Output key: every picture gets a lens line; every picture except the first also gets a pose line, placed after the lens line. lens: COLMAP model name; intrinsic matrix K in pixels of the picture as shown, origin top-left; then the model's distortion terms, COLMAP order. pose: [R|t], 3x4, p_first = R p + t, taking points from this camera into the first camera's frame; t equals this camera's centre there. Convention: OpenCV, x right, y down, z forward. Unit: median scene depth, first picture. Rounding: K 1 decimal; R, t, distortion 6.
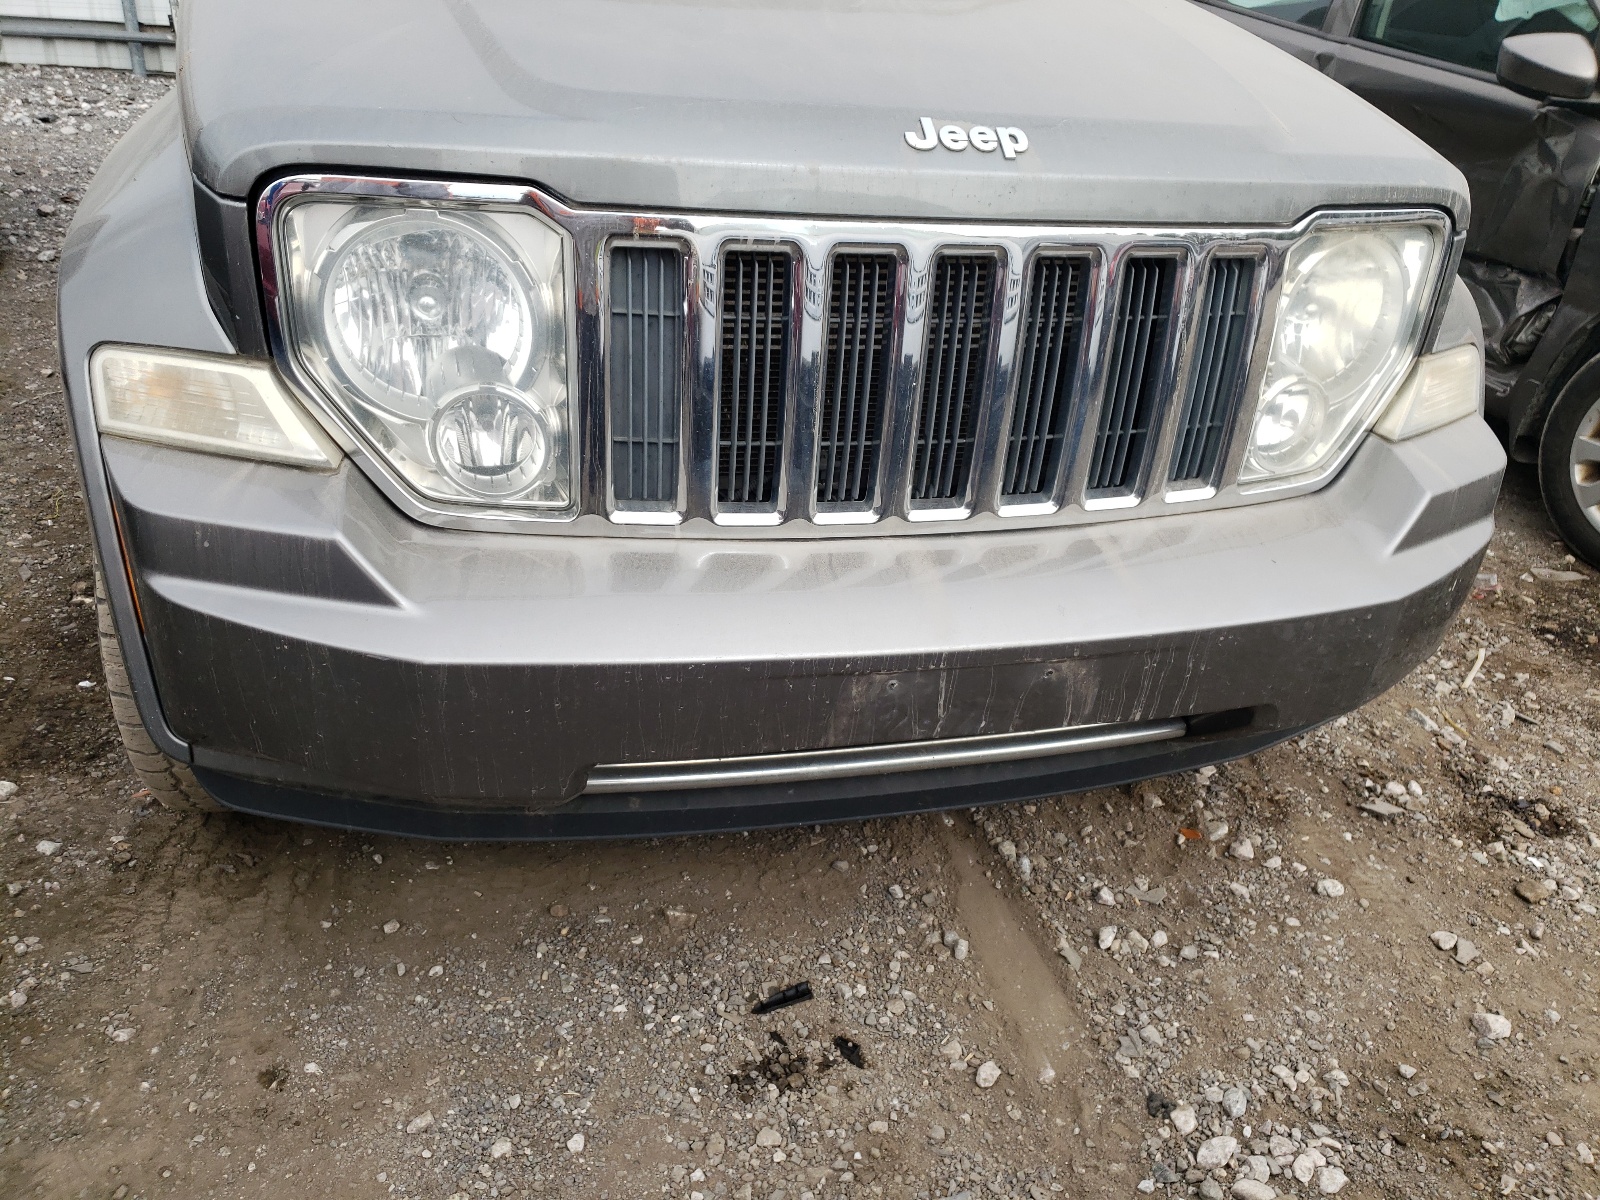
lens RADIAL K [[1231.6, 0, 800.0], [0, 1231.6, 600.0], [0, 0, 1]] dist [0.001536, 0.000560]
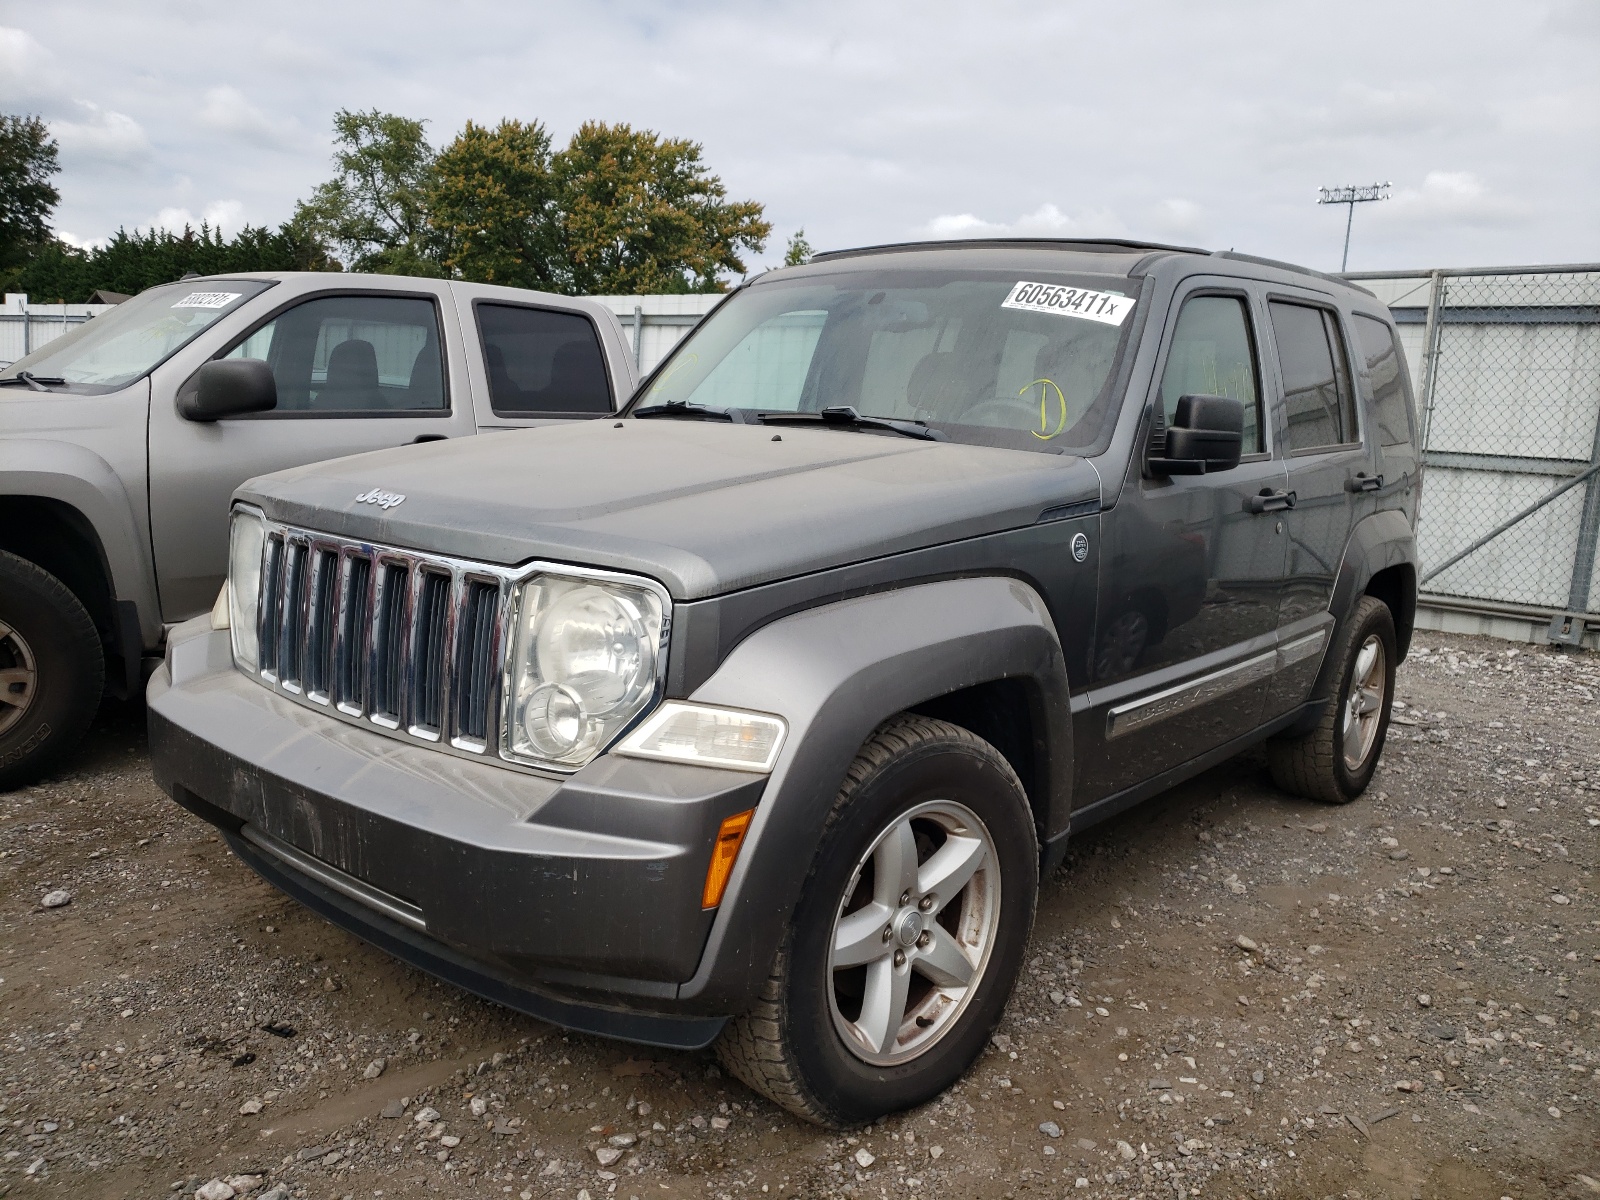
lens RADIAL K [[1231.6, 0, 800.0], [0, 1231.6, 600.0], [0, 0, 1]] dist [0.001536, 0.000560]
pose [[0.591342, 0.069660, -0.803407, 1.613065], [-0.390247, 0.896558, -0.209501, -0.085763], [0.705707, 0.437414, 0.557357, 0.400625]]
